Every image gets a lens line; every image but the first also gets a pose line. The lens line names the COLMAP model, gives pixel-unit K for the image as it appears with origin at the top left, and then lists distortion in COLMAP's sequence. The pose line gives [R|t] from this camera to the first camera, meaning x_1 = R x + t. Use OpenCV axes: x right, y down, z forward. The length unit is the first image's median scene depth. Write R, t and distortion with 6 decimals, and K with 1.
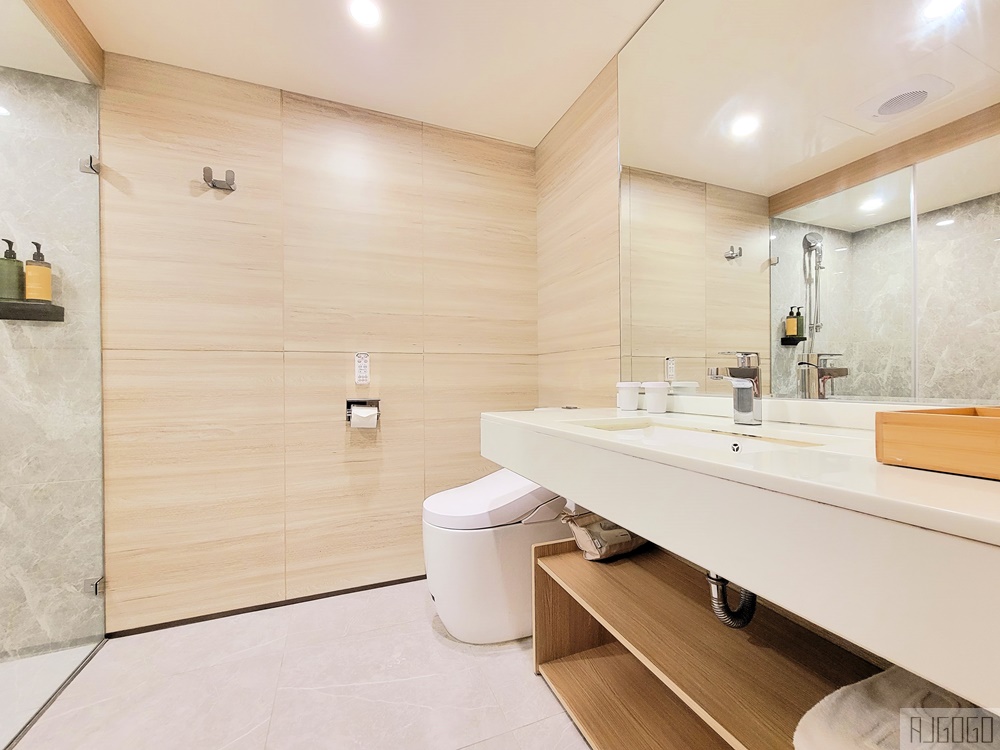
lens RADIAL K [[419.3, 0, 520.7], [0, 419.3, 382.4], [0, 0, 1]] dist [-0.004186, -0.000871]
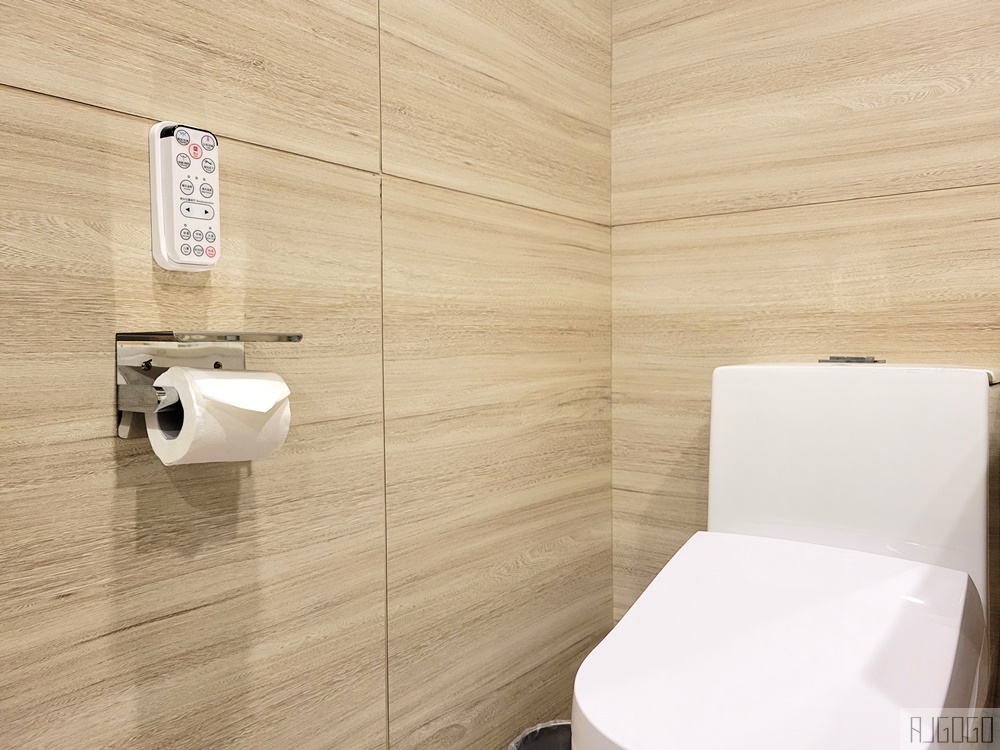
lens RADIAL K [[758.7, 0, 508.3], [0, 758.7, 374.5], [0, 0, 1]] dist [0.047707, -0.041419]
pose [[0.866410, -0.020505, 0.498912, -0.407408], [0.004334, 0.999428, 0.033549, 0.044057], [-0.499314, -0.026905, 0.866003, 0.526784]]
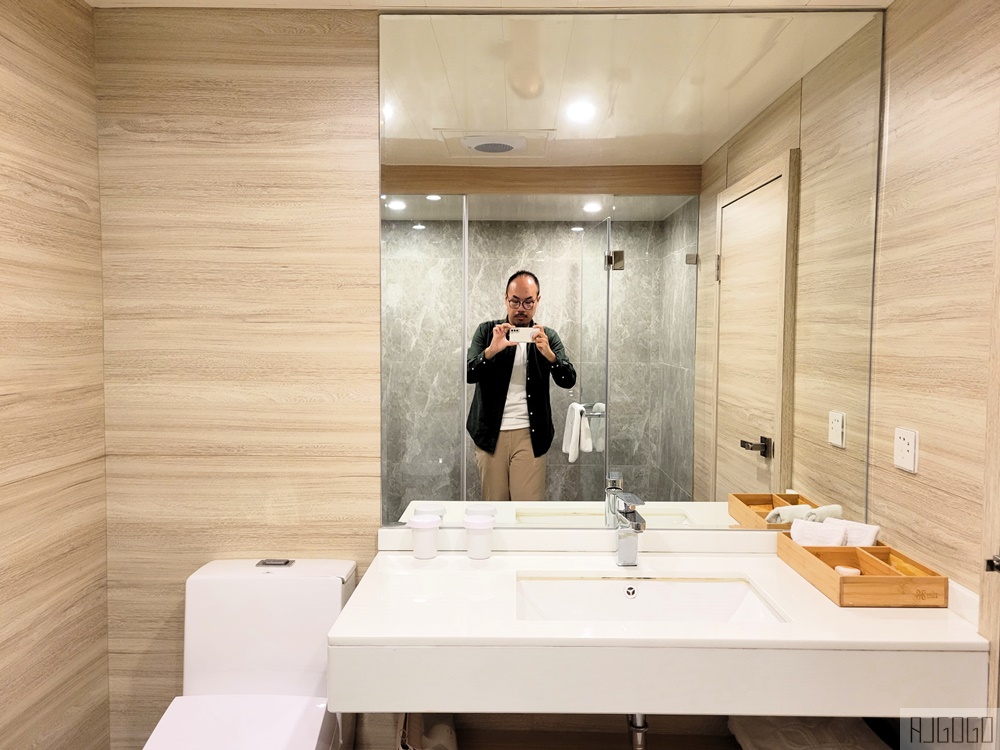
lens RADIAL K [[758.7, 0, 503.8], [0, 758.7, 374.3], [0, 0, 1]] dist [0.047707, -0.041419]
pose [[0.401519, -0.037938, 0.915065, -0.633443], [-0.008387, 0.998947, 0.045095, -0.223171], [-0.915812, -0.025781, 0.400778, 0.268683]]
